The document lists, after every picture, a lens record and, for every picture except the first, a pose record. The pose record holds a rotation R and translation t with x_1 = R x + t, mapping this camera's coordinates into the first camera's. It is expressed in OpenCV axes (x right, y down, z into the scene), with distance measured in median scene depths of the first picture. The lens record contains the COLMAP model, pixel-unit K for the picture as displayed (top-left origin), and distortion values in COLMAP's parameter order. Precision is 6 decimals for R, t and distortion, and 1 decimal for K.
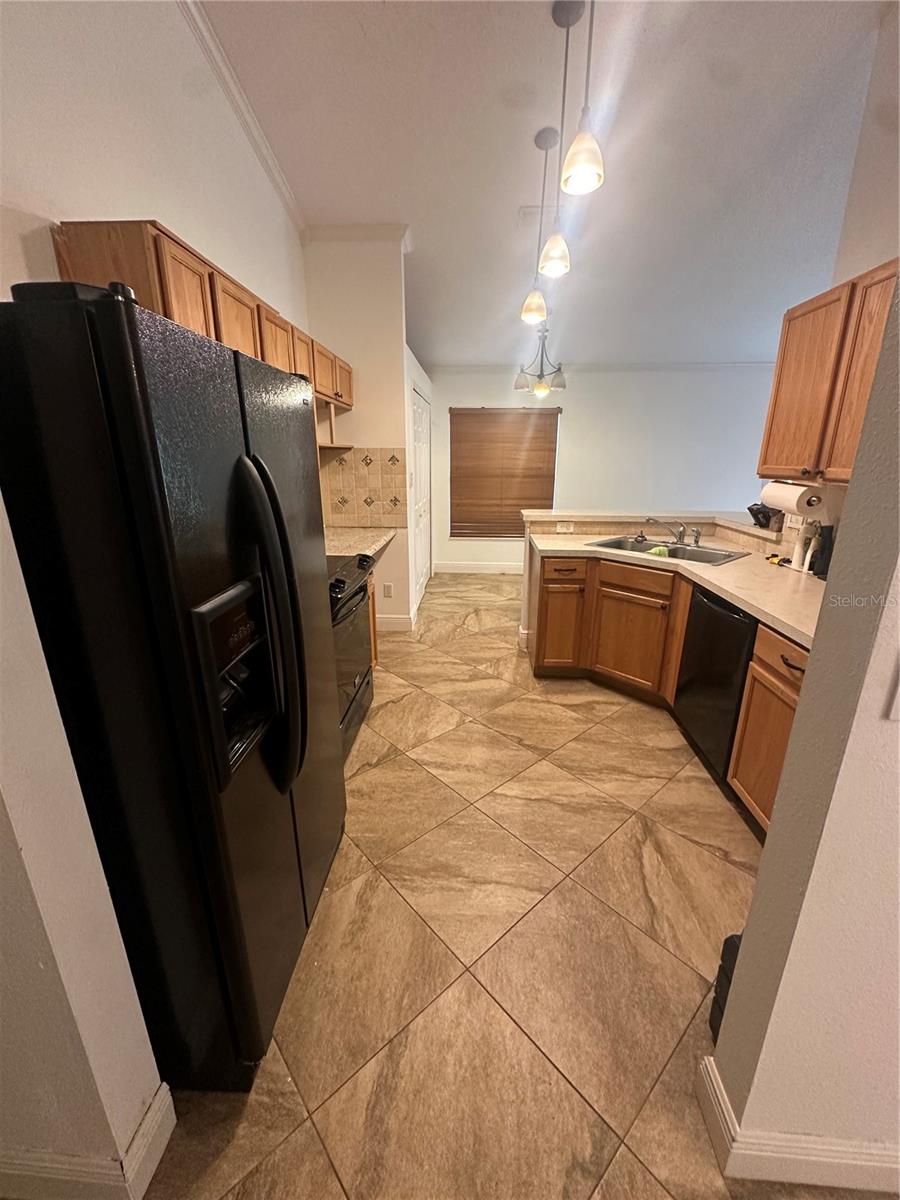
lens RADIAL K [[482.8, 0, 448.4], [0, 482.8, 600.7], [0, 0, 1]] dist [0.000990, 0.000766]
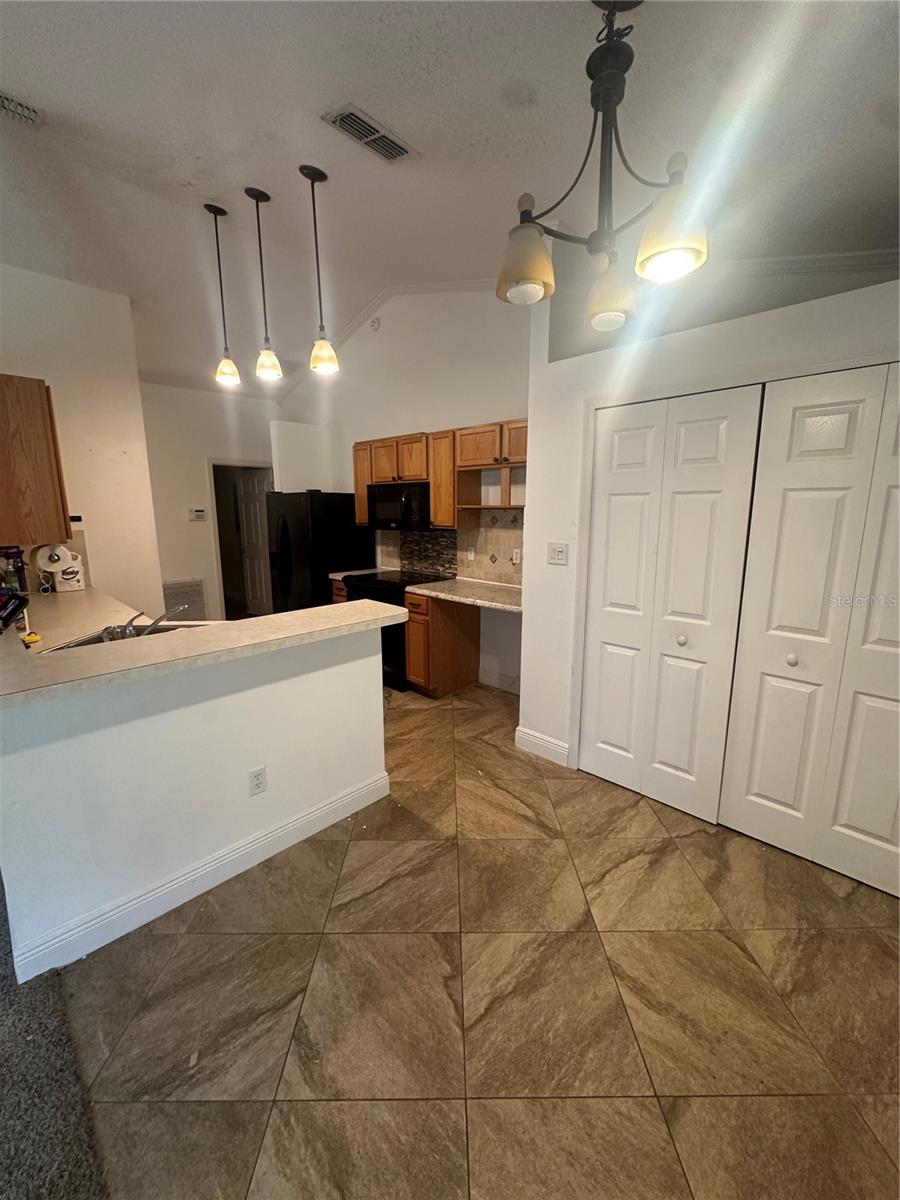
lens RADIAL K [[482.8, 0, 447.0], [0, 482.8, 598.4], [0, 0, 1]] dist [0.000990, 0.000766]
pose [[-0.661473, 0.139976, -0.736791, 0.503381], [-0.211766, 0.907589, 0.362543, -0.385580], [0.719451, 0.395840, -0.570703, 1.241982]]
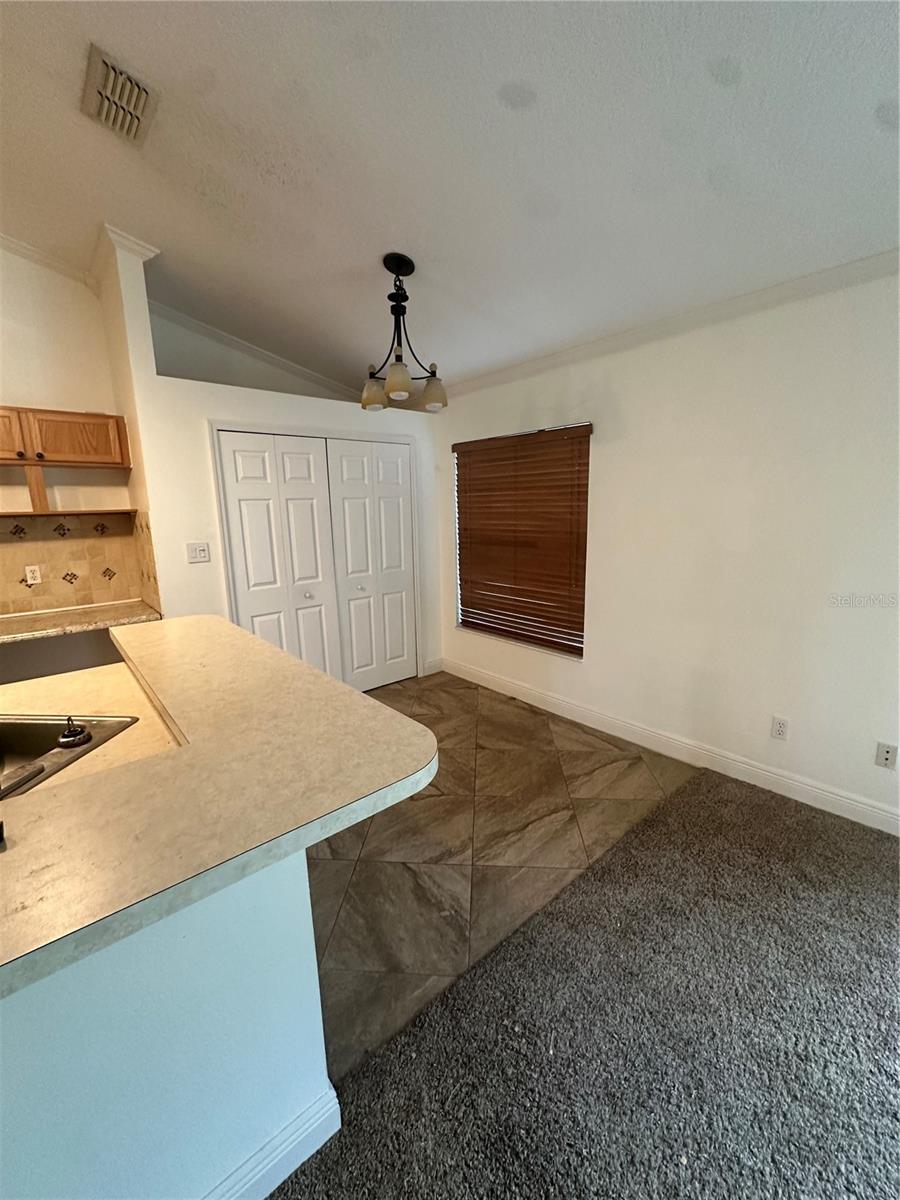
lens RADIAL K [[482.8, 0, 446.4], [0, 482.8, 600.3], [0, 0, 1]] dist [0.000990, 0.000766]
pose [[0.695238, 0.122444, -0.708274, 0.692747], [-0.184332, 0.982802, -0.011035, -0.228315], [0.694742, 0.138230, 0.705851, 0.719162]]
